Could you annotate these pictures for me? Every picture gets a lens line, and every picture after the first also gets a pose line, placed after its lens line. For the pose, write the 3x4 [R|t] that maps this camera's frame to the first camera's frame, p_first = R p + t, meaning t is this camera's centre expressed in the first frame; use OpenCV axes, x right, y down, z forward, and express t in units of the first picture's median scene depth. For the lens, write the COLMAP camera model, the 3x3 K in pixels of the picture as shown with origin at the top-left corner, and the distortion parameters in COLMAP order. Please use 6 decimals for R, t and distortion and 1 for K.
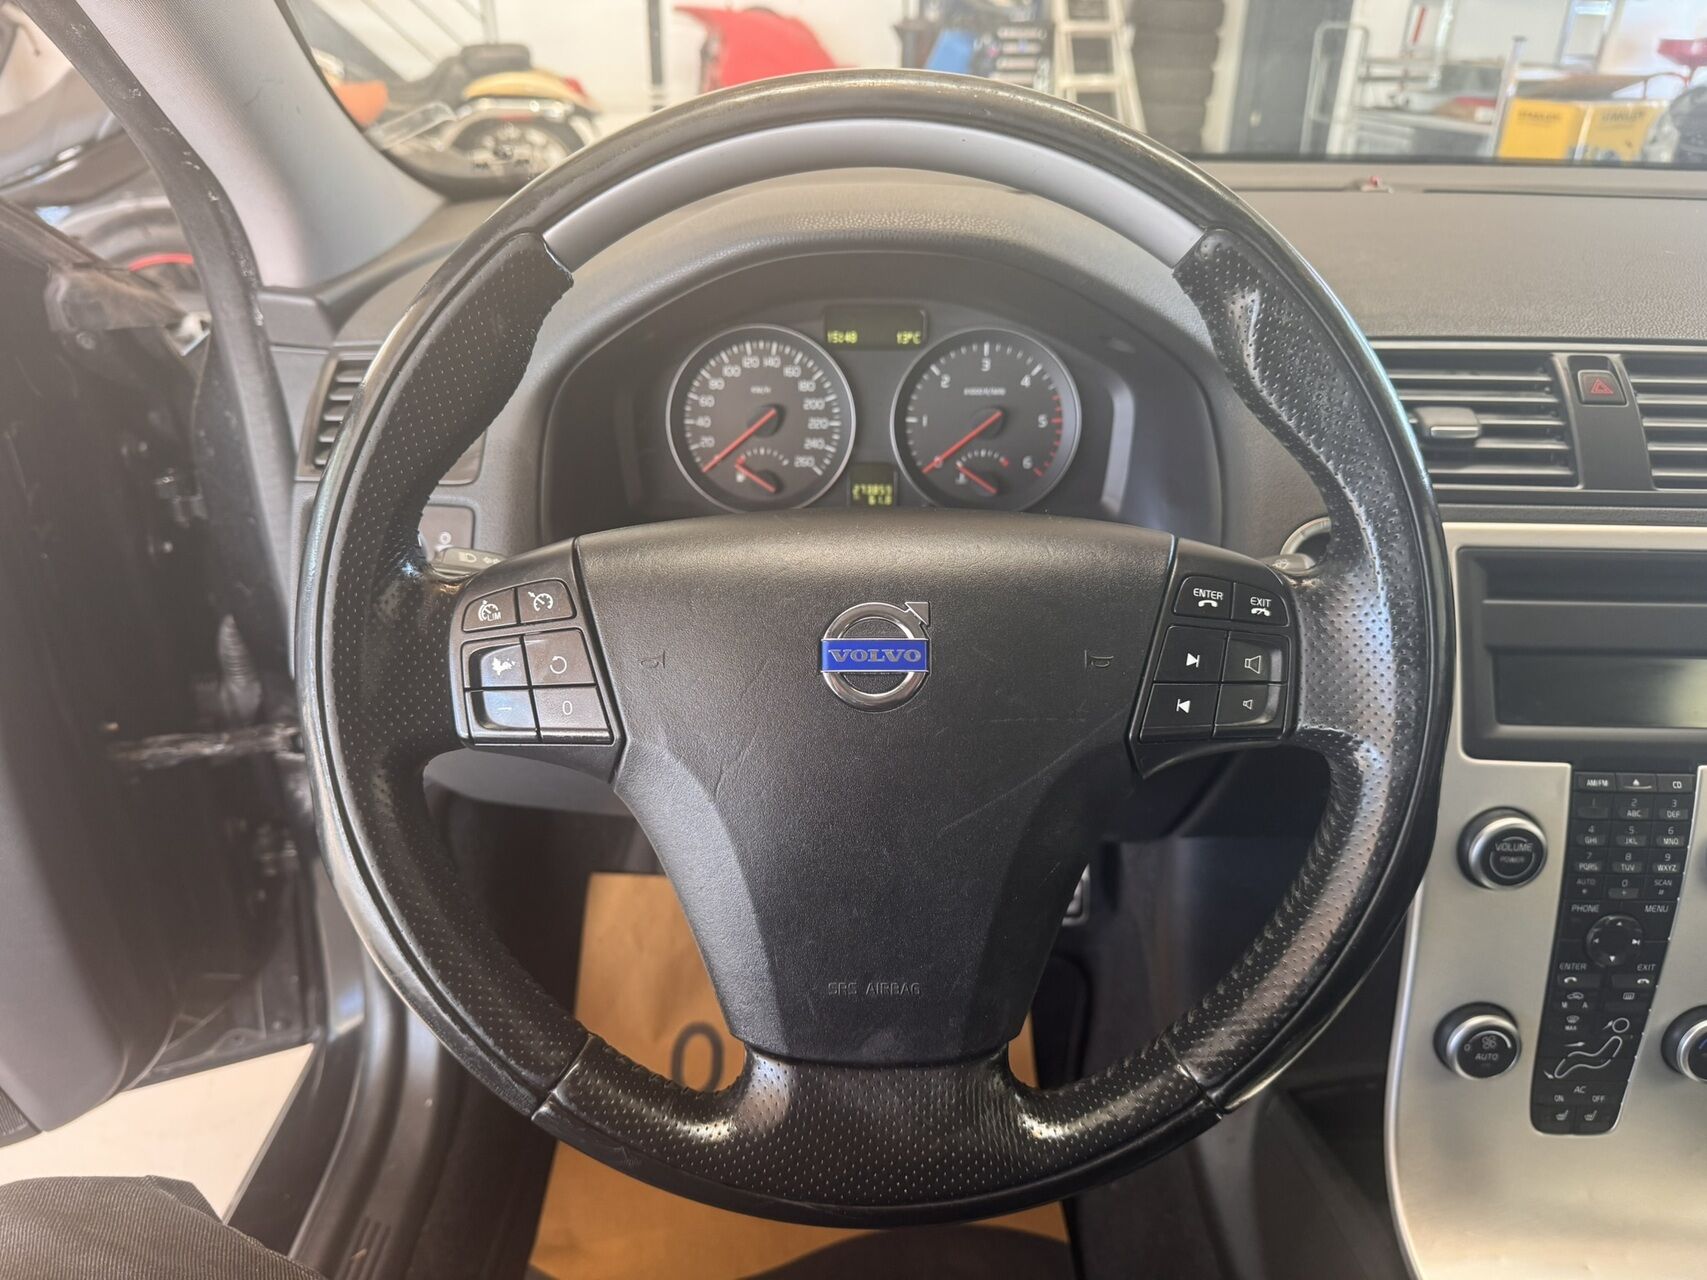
lens RADIAL K [[1207.3, 0, 852.5], [0, 1207.3, 675.3], [0, 0, 1]] dist [-0.009096, -0.002755]
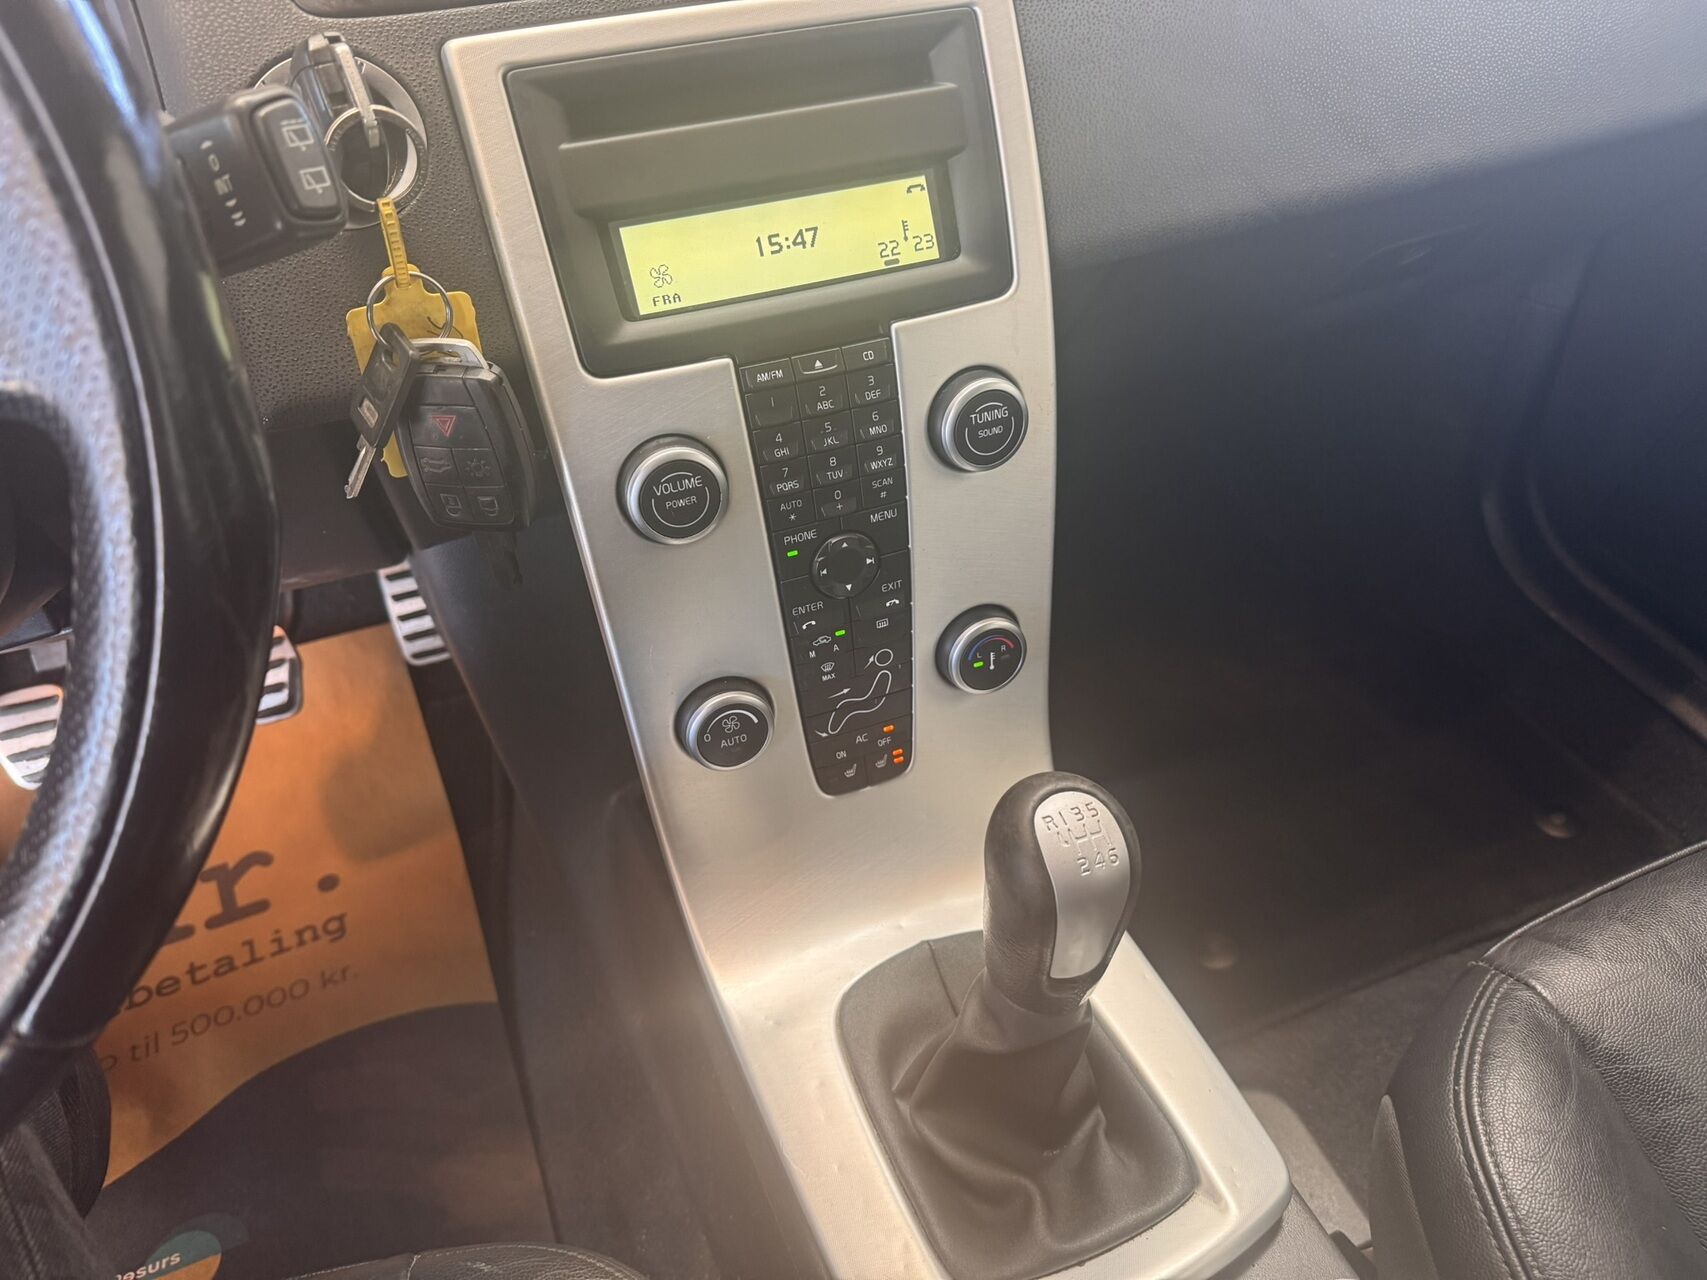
lens RADIAL K [[1196.5, 0, 853.5], [0, 1196.5, 640.0], [0, 0, 1]] dist [0.146958, -0.329725]
pose [[0.927043, -0.273473, 0.256522, 0.414743], [0.199949, 0.939308, 0.278784, 0.043557], [-0.317193, -0.207153, 0.925460, 0.239360]]
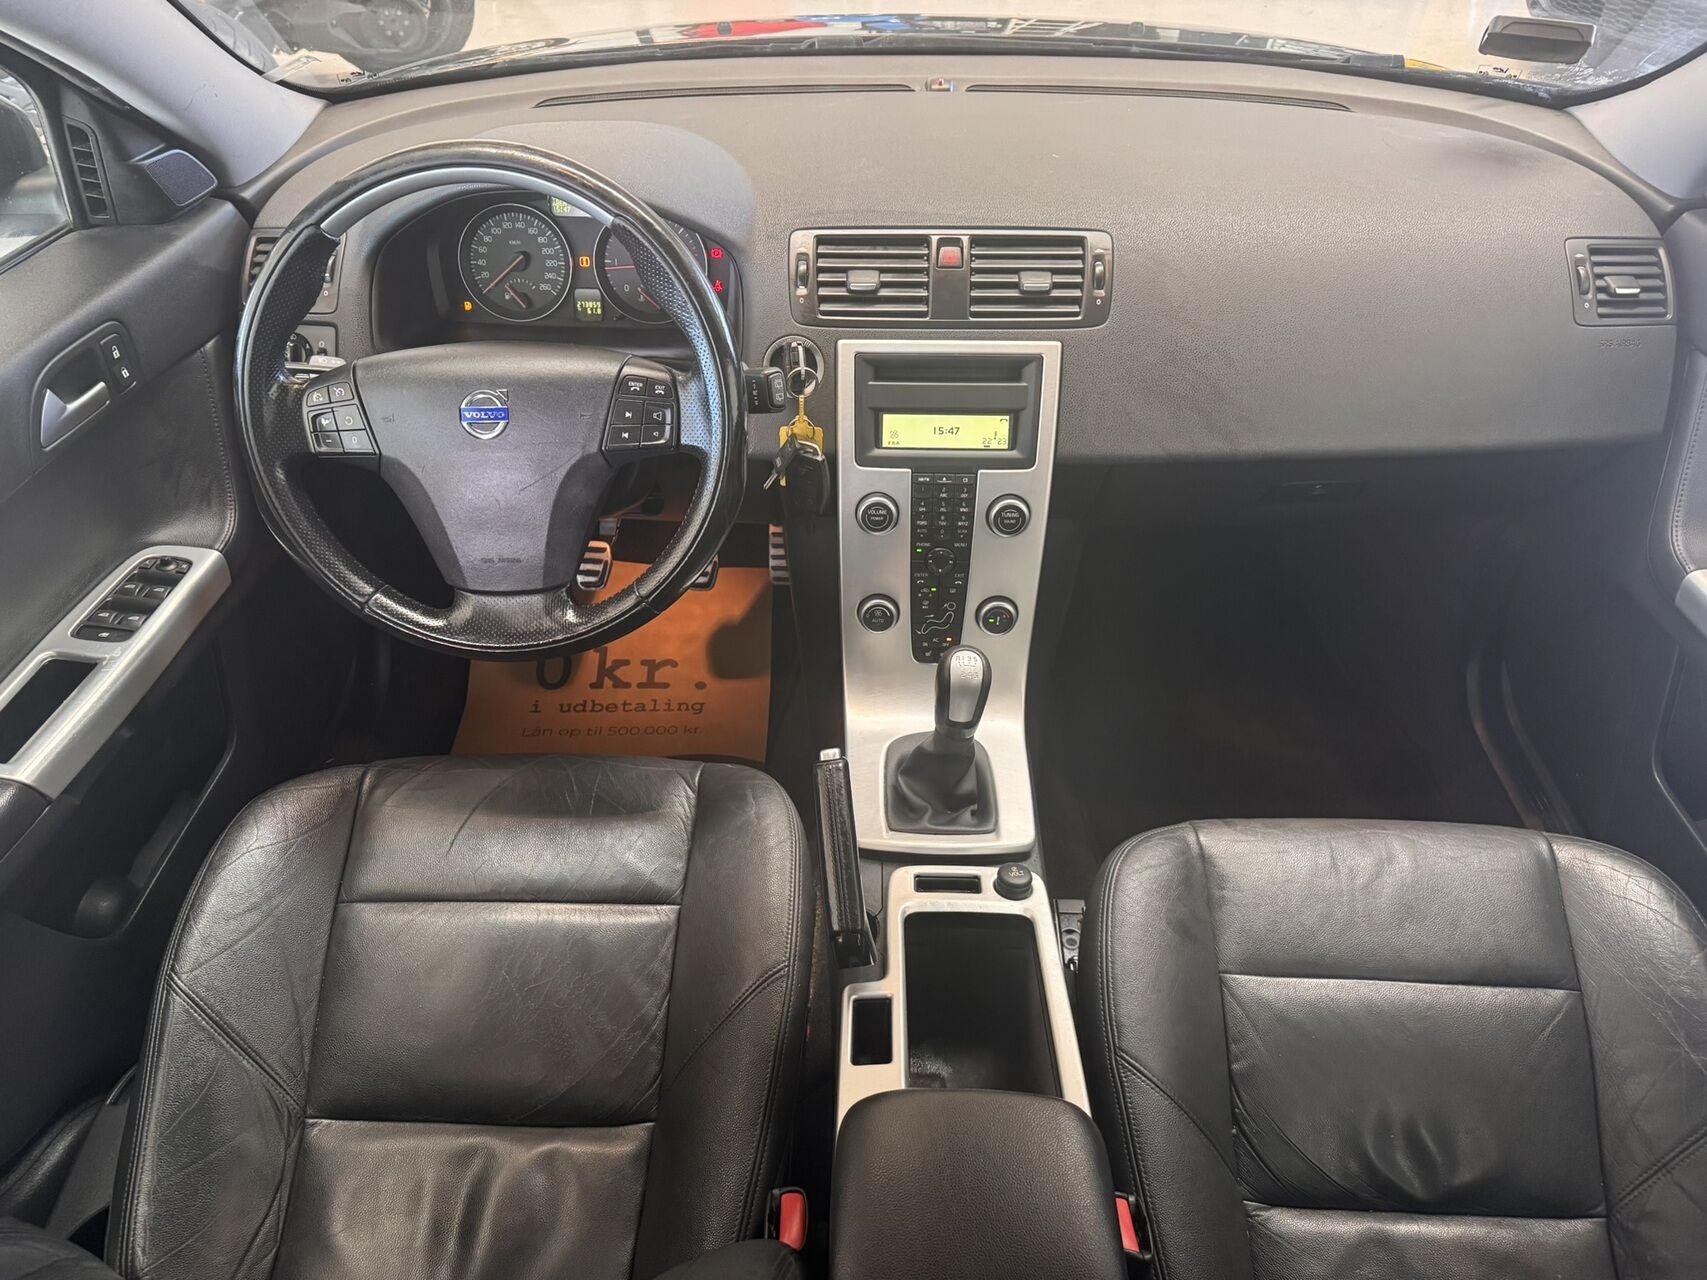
lens RADIAL K [[1196.5, 0, 853.5], [0, 1196.5, 640.0], [0, 0, 1]] dist [0.146958, -0.329725]
pose [[0.999724, 0.004715, -0.023018, 0.533742], [0.000043, 0.979291, 0.202459, -0.046886], [0.023496, -0.202405, 0.979020, -0.920408]]
